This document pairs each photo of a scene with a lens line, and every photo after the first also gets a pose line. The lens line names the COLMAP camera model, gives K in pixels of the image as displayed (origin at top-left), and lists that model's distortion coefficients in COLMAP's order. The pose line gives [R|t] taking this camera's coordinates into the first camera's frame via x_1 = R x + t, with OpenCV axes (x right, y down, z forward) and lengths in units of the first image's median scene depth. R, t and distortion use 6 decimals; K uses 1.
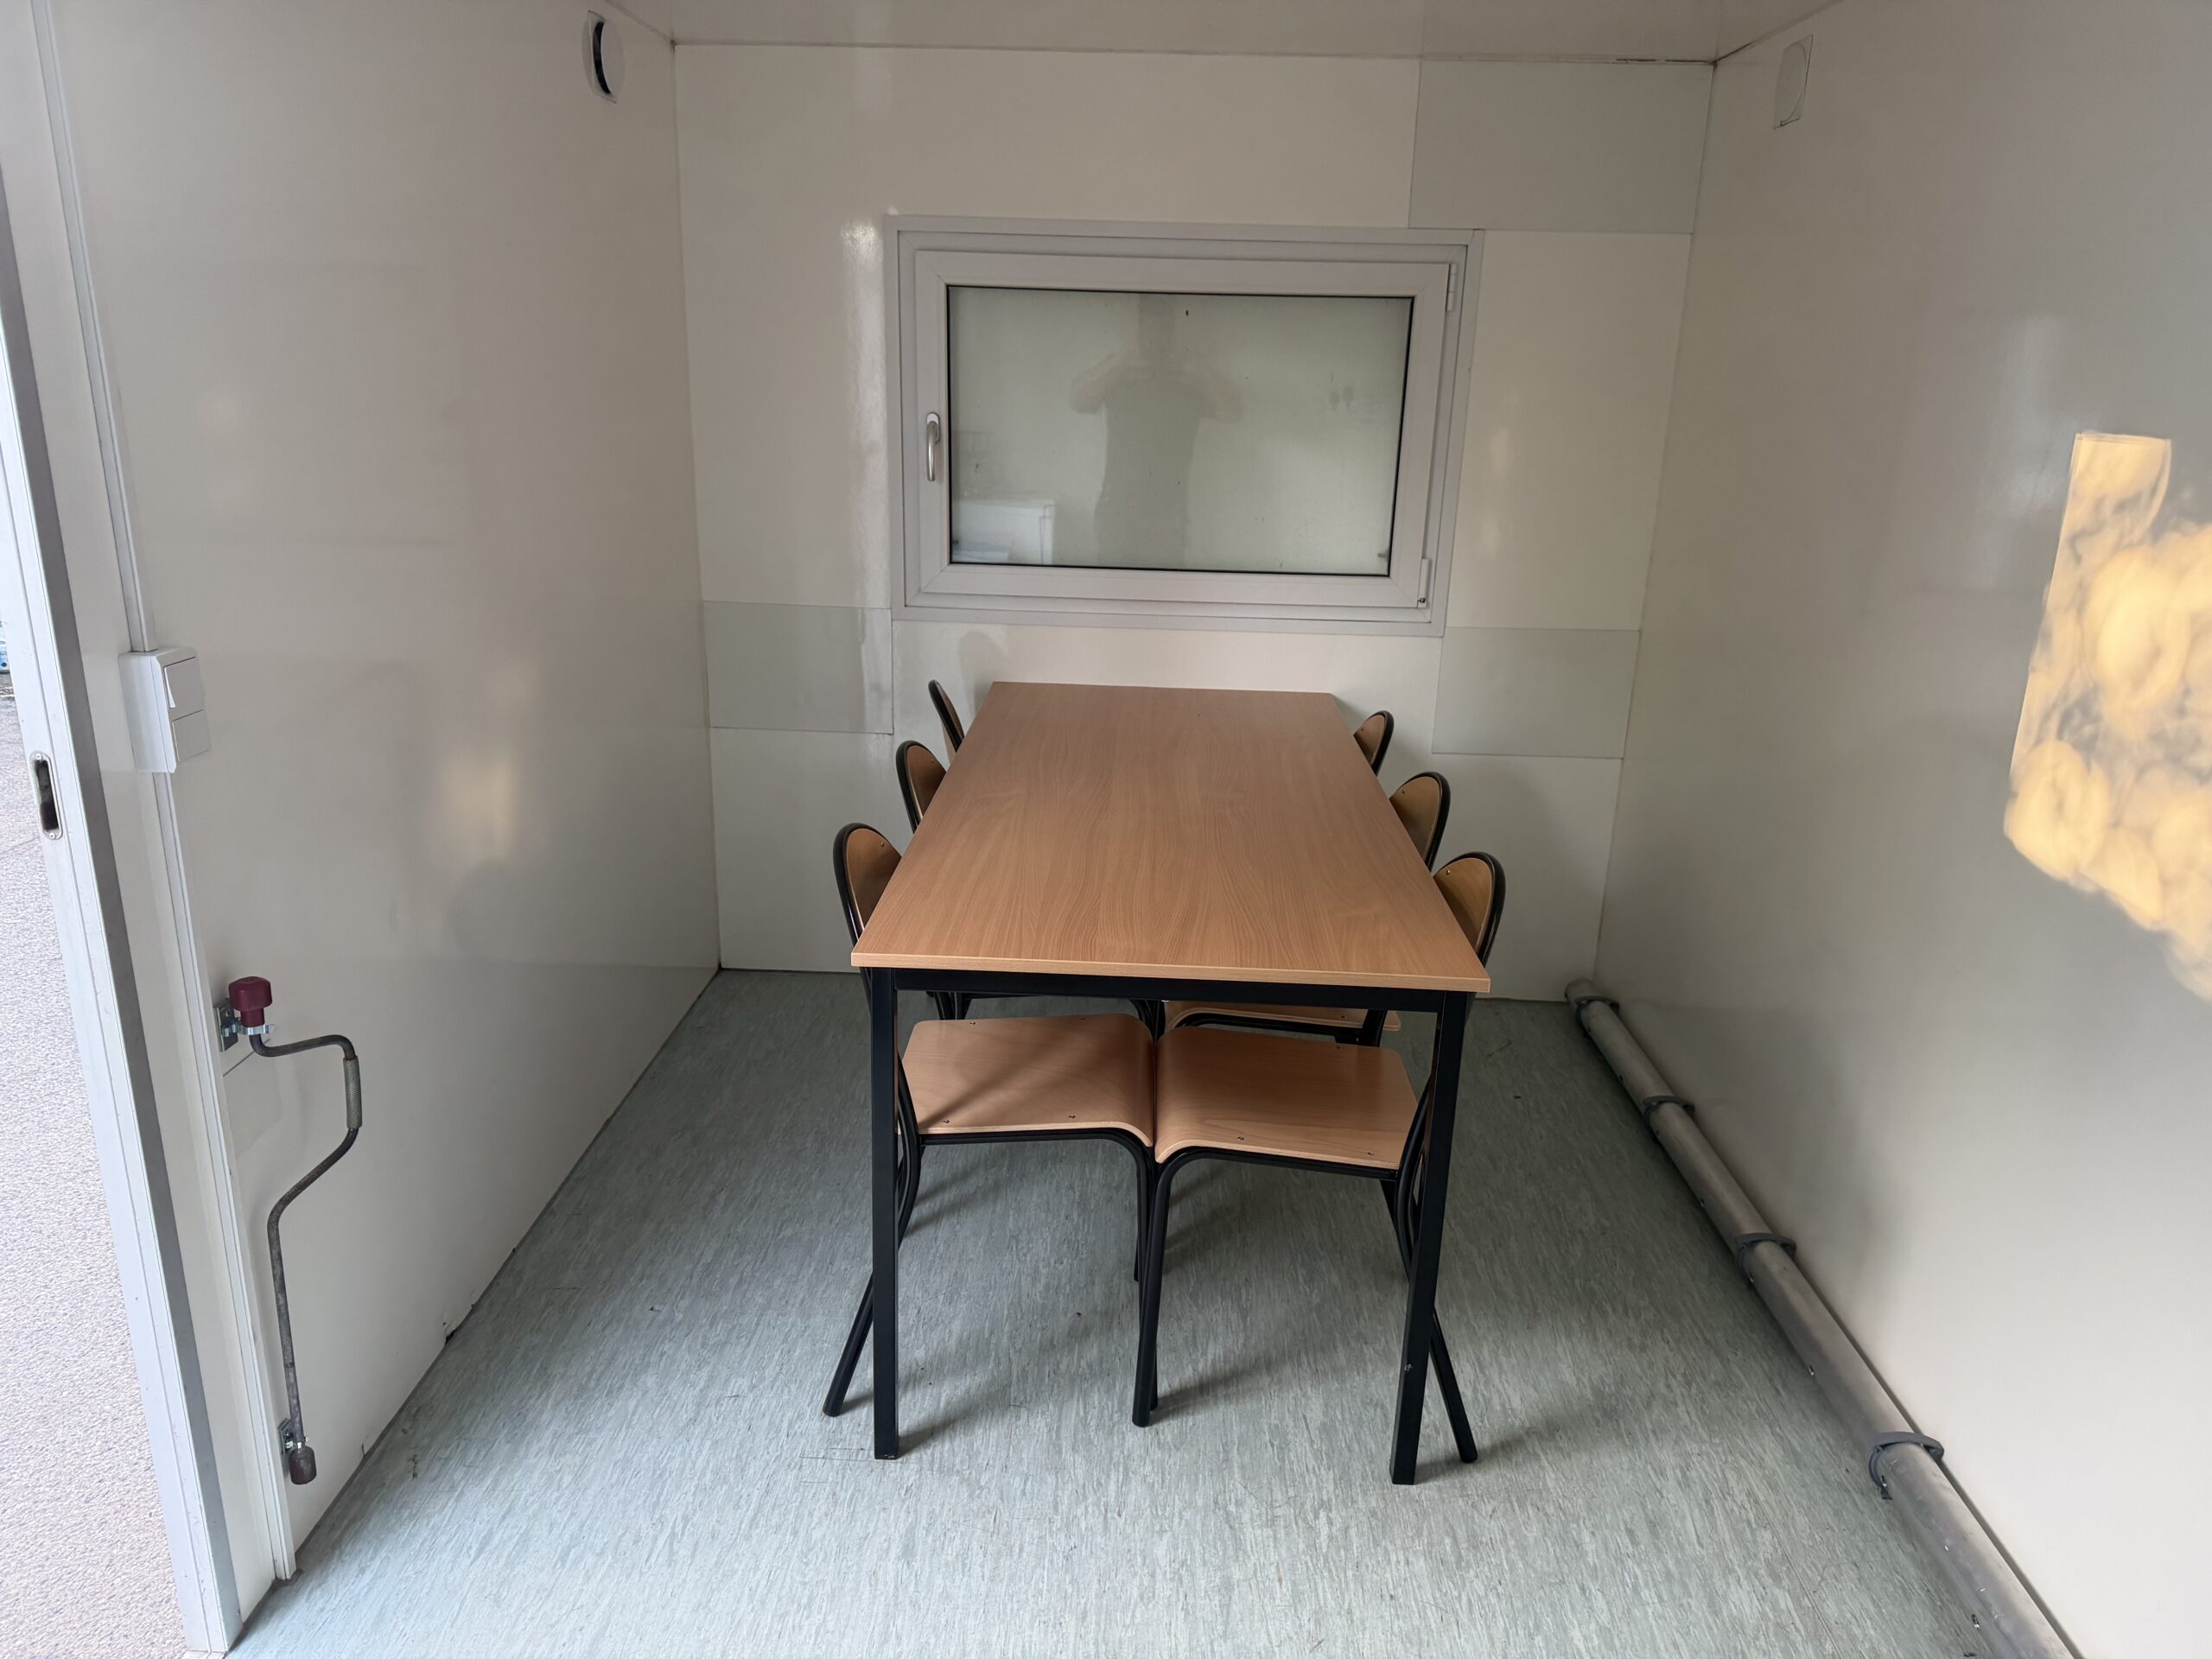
lens RADIAL K [[1569.6, 0, 1075.0], [0, 1569.6, 836.9], [0, 0, 1]] dist [0.014798, -0.021132]
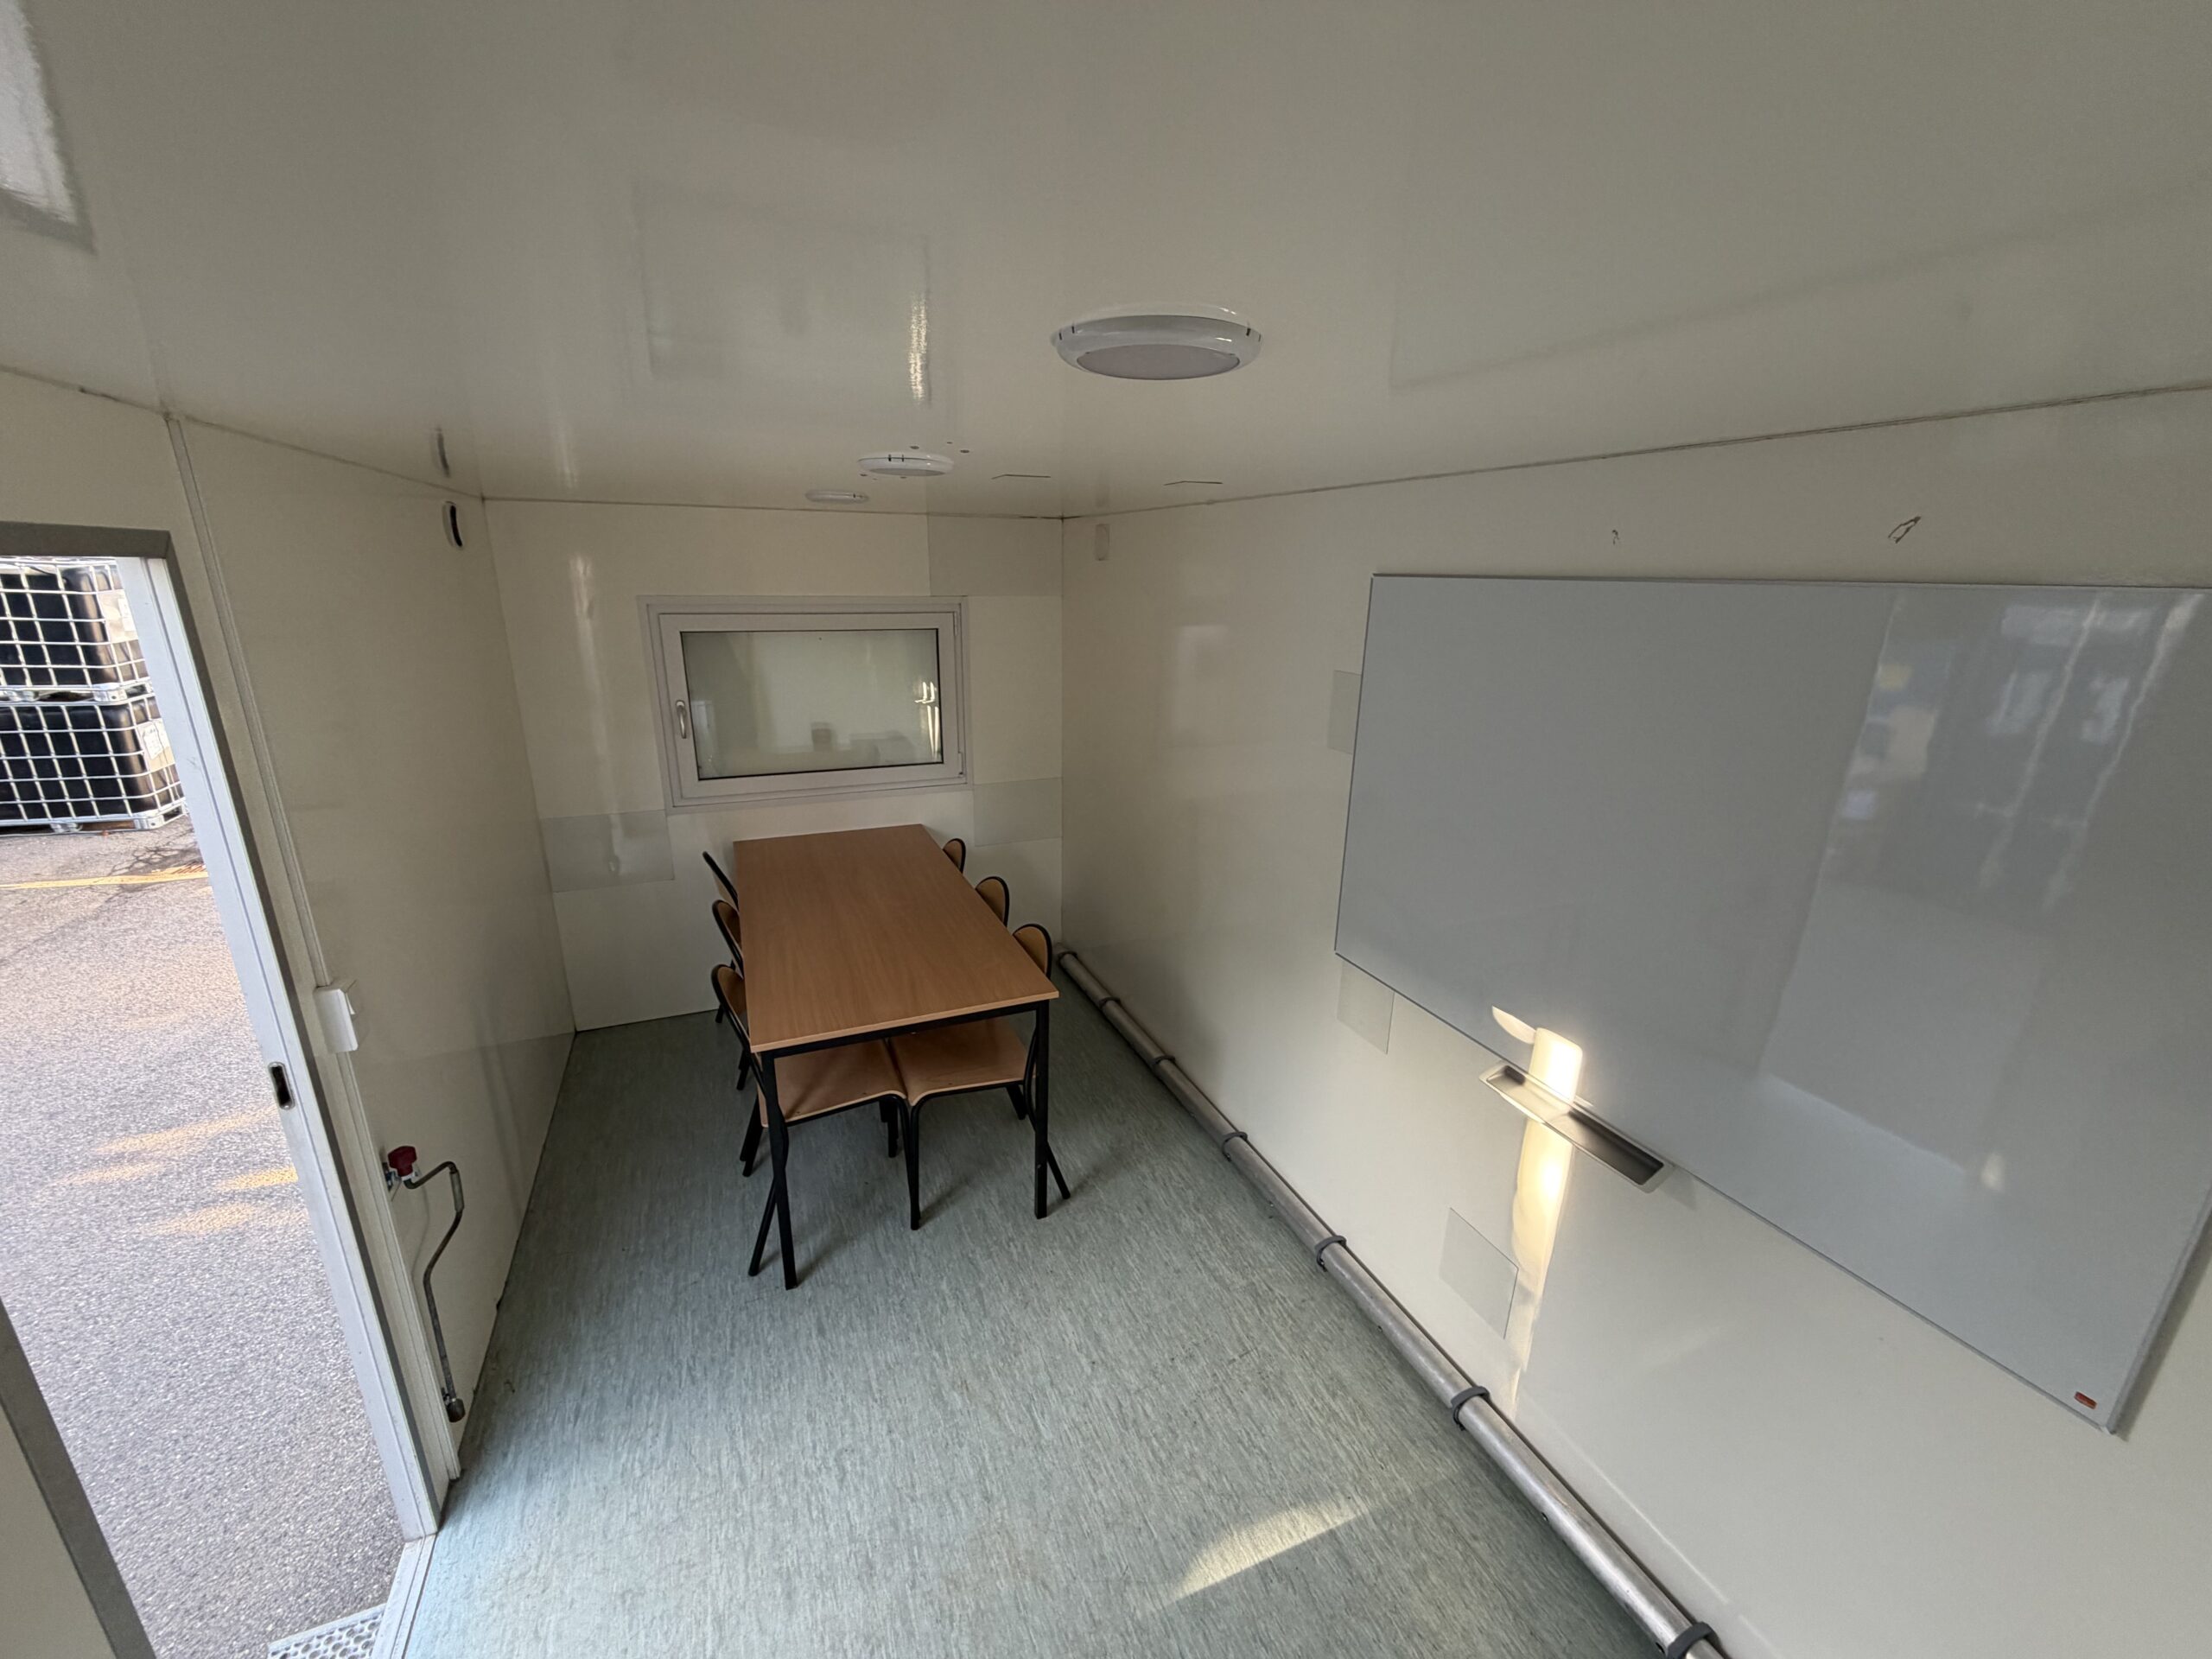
lens RADIAL K [[887.8, 0, 1100.5], [0, 887.8, 834.3], [0, 0, 1]] dist [-0.002274, -0.000294]
pose [[0.901911, -0.136594, 0.409755, -0.147436], [0.133802, 0.990367, 0.035631, -0.146556], [-0.410675, 0.022690, 0.911499, -0.165705]]
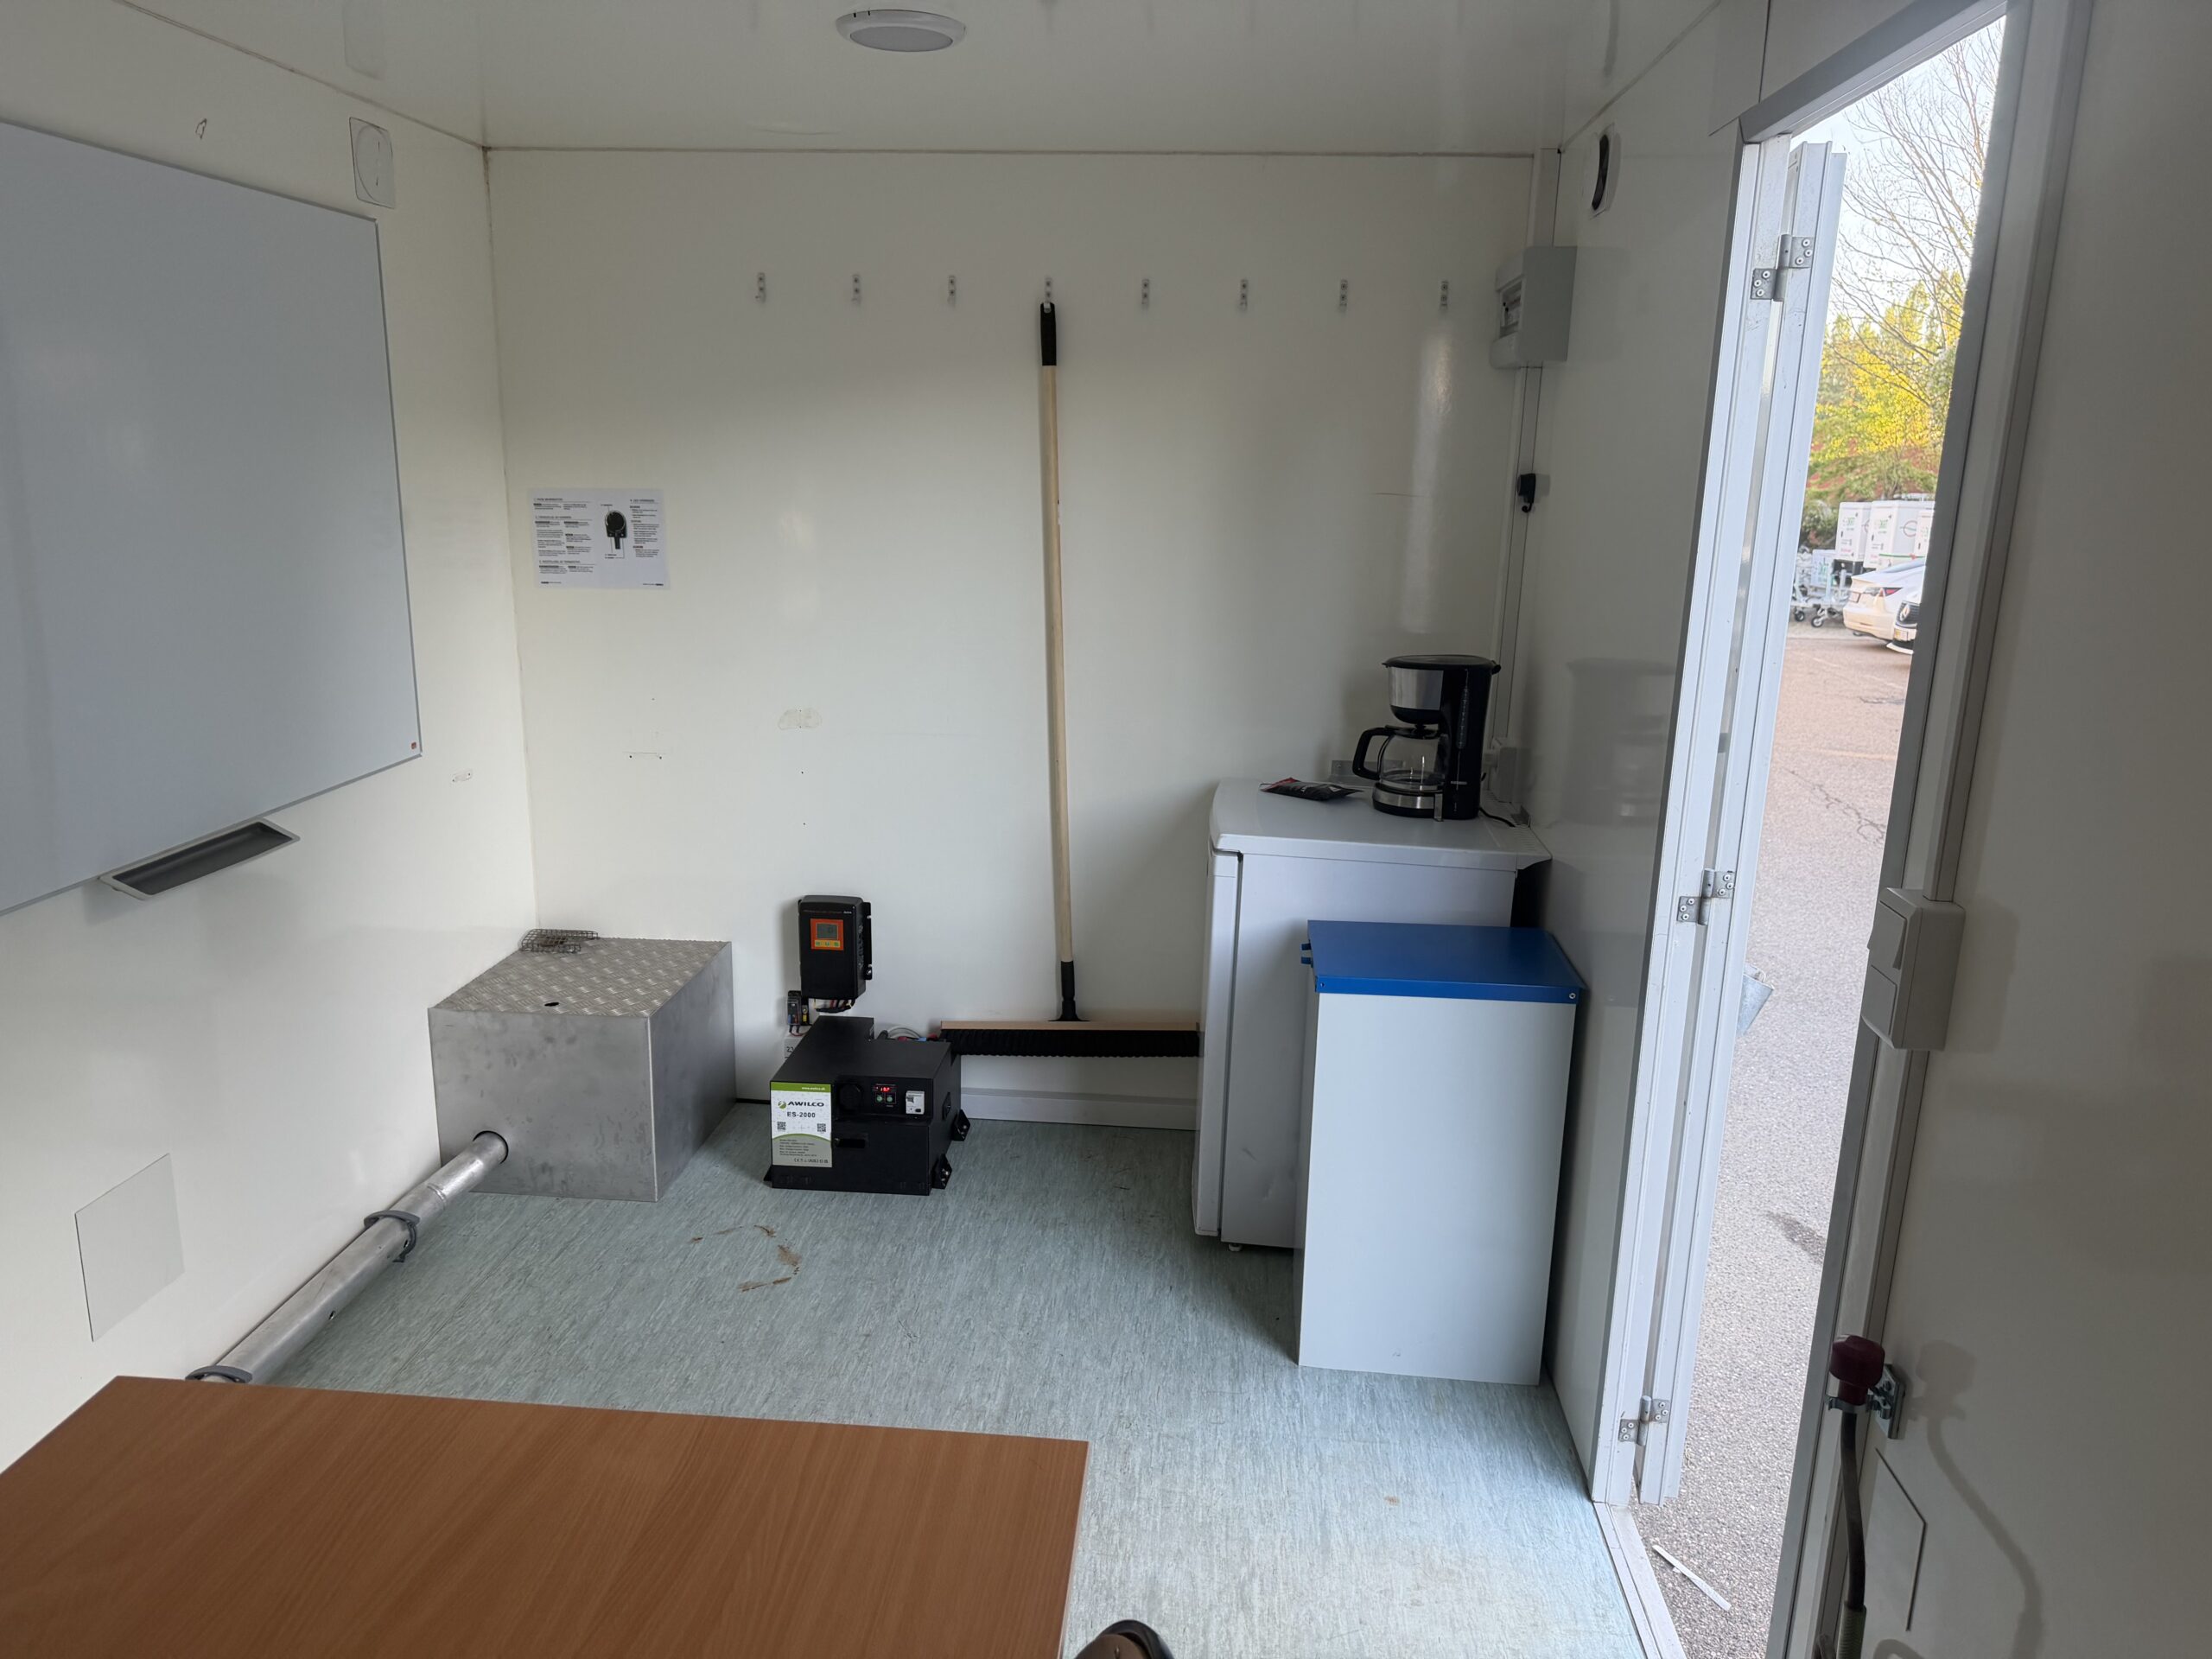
lens RADIAL K [[1558.0, 0, 1106.0], [0, 1558.0, 829.5], [0, 0, 1]] dist [0.172665, -0.329112]
pose [[-0.998481, -0.050645, 0.021719, -0.134928], [-0.032513, 0.859650, 0.509848, -0.407985], [-0.044492, 0.508367, -0.859990, 1.255605]]
